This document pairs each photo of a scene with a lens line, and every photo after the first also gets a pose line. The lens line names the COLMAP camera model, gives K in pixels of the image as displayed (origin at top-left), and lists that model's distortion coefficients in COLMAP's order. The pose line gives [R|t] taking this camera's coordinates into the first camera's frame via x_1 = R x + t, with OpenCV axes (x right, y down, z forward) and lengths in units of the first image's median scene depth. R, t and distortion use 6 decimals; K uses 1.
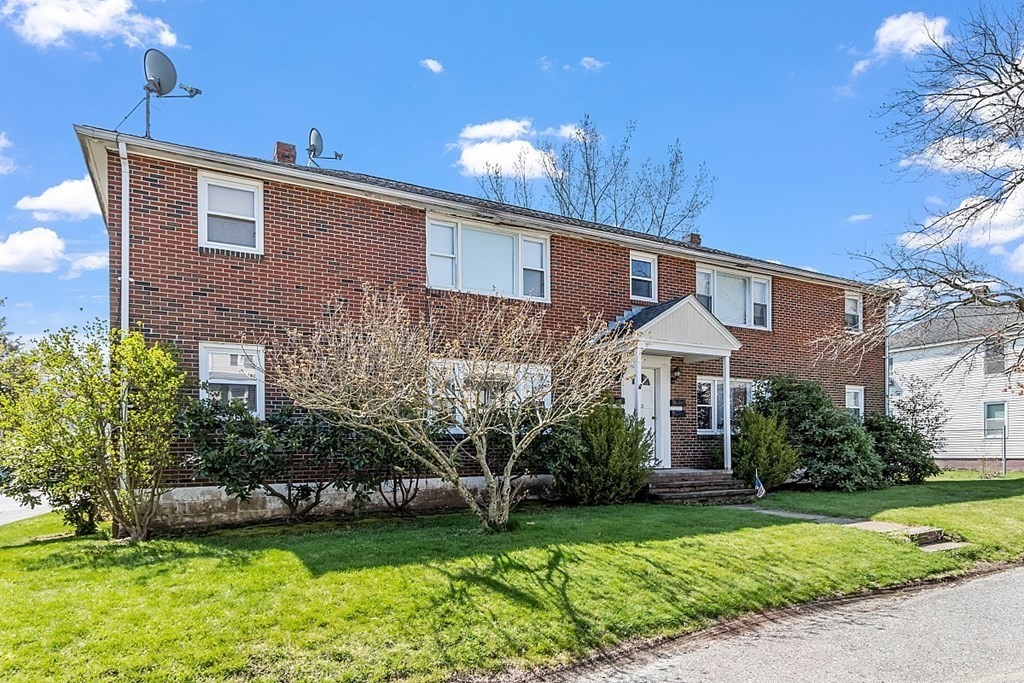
lens RADIAL K [[457.7, 0, 512.0], [0, 457.7, 341.5], [0, 0, 1]] dist [0.001808, 0.000150]
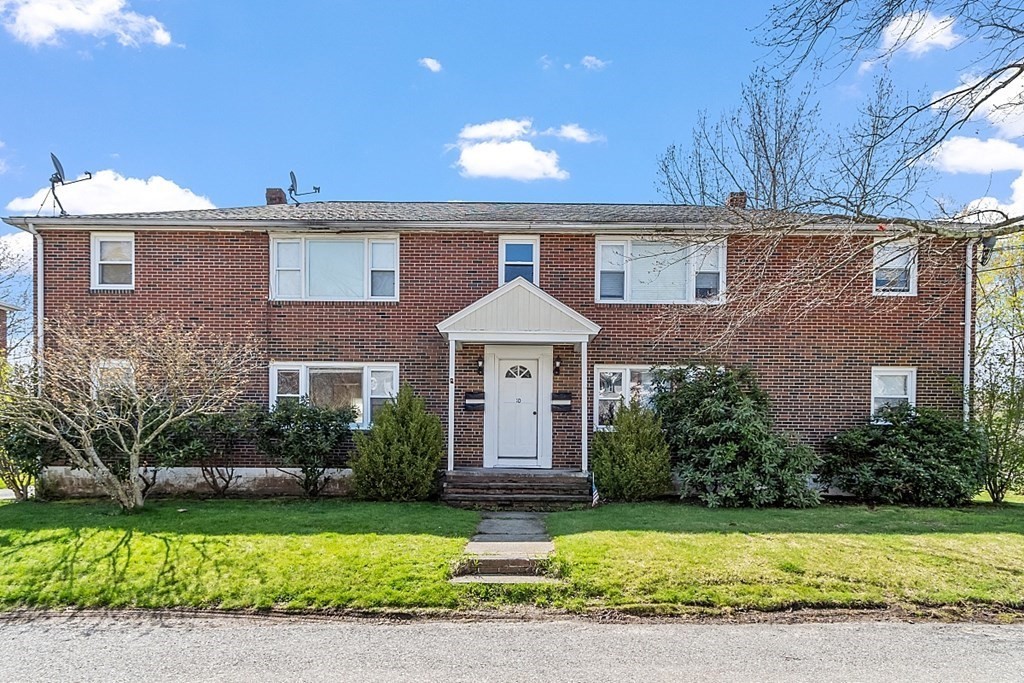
lens RADIAL K [[447.9, 0, 506.5], [0, 447.9, 344.2], [0, 0, 1]] dist [0.002065, -0.000138]
pose [[0.924517, -0.062782, -0.375935, 0.740453], [0.068677, 0.997636, 0.002287, 0.027947], [0.374903, -0.027933, 0.926643, 0.181881]]
